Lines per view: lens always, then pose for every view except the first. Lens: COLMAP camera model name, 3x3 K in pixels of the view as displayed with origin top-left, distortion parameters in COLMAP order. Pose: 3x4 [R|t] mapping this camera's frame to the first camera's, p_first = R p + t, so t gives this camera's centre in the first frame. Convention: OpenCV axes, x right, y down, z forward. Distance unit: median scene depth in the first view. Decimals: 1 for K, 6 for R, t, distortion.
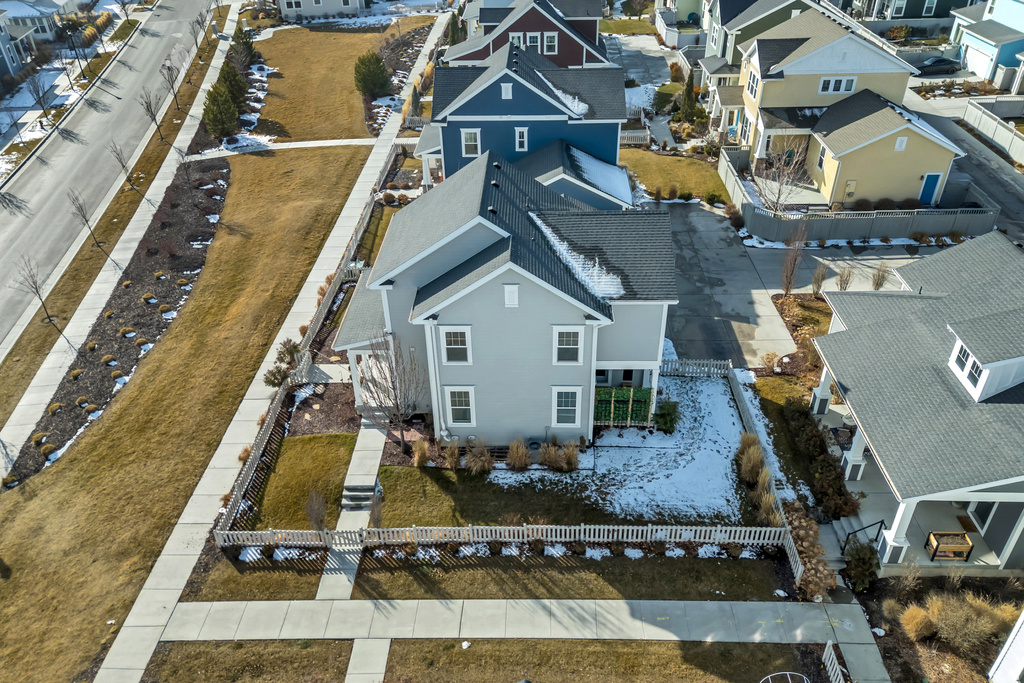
lens RADIAL K [[755.1, 0, 513.9], [0, 755.1, 339.7], [0, 0, 1]] dist [0.079774, -0.073437]
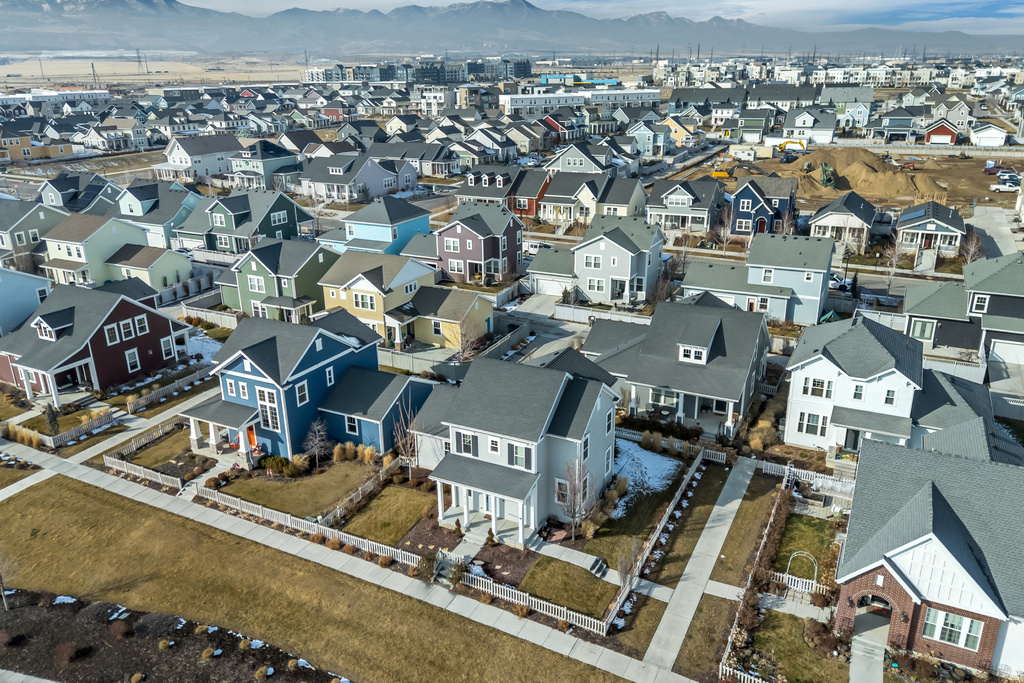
lens RADIAL K [[754.3, 0, 514.1], [0, 754.3, 336.6], [0, 0, 1]] dist [0.104195, -0.121497]
pose [[0.428385, -0.287789, 0.856541, -1.089460], [0.506374, 0.861553, 0.036218, -0.250502], [-0.748379, 0.418215, 0.514806, 0.111110]]
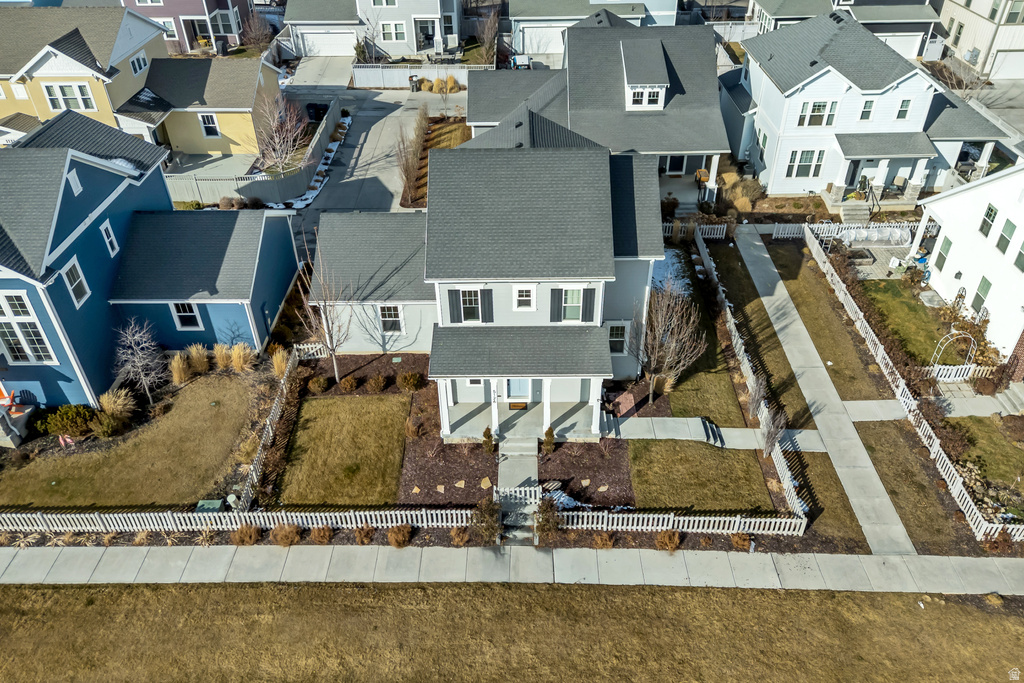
lens RADIAL K [[755.1, 0, 513.9], [0, 755.1, 339.7], [0, 0, 1]] dist [0.079774, -0.073437]
pose [[-0.025523, -0.577081, 0.816288, -0.721349], [0.567038, 0.664128, 0.487240, -0.394840], [-0.823296, 0.475302, 0.310276, 0.632381]]
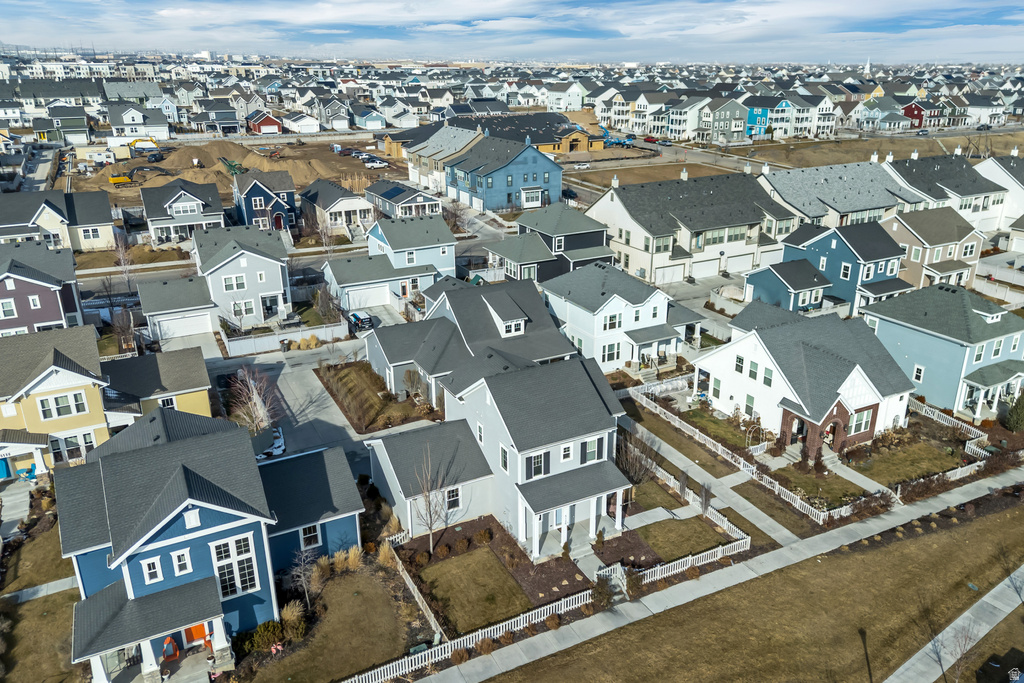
lens RADIAL K [[754.3, 0, 514.1], [0, 754.3, 336.6], [0, 0, 1]] dist [0.104195, -0.121497]
pose [[-0.490846, -0.281103, 0.824652, -0.978835], [0.497789, 0.686328, 0.530244, -0.837010], [-0.715035, 0.670771, -0.196952, 0.986806]]
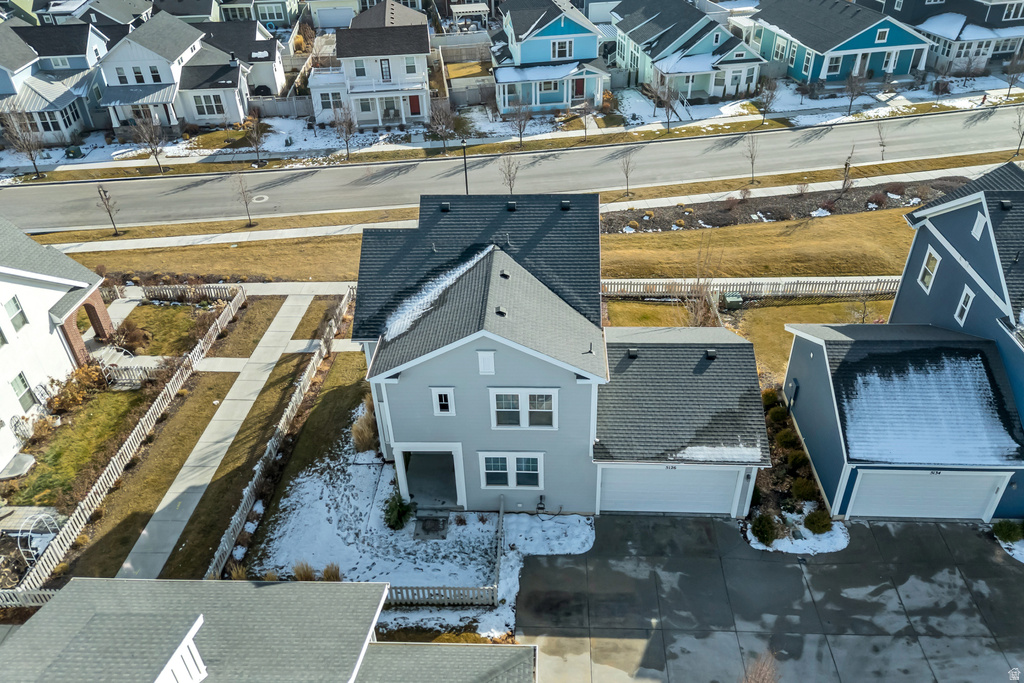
lens RADIAL K [[755.1, 0, 513.9], [0, 755.1, 339.7], [0, 0, 1]] dist [0.079774, -0.073437]
pose [[-0.016302, 0.580479, -0.814112, 0.634421], [-0.531293, 0.684732, 0.498868, -0.428373], [0.847031, 0.440665, 0.297242, 0.616608]]
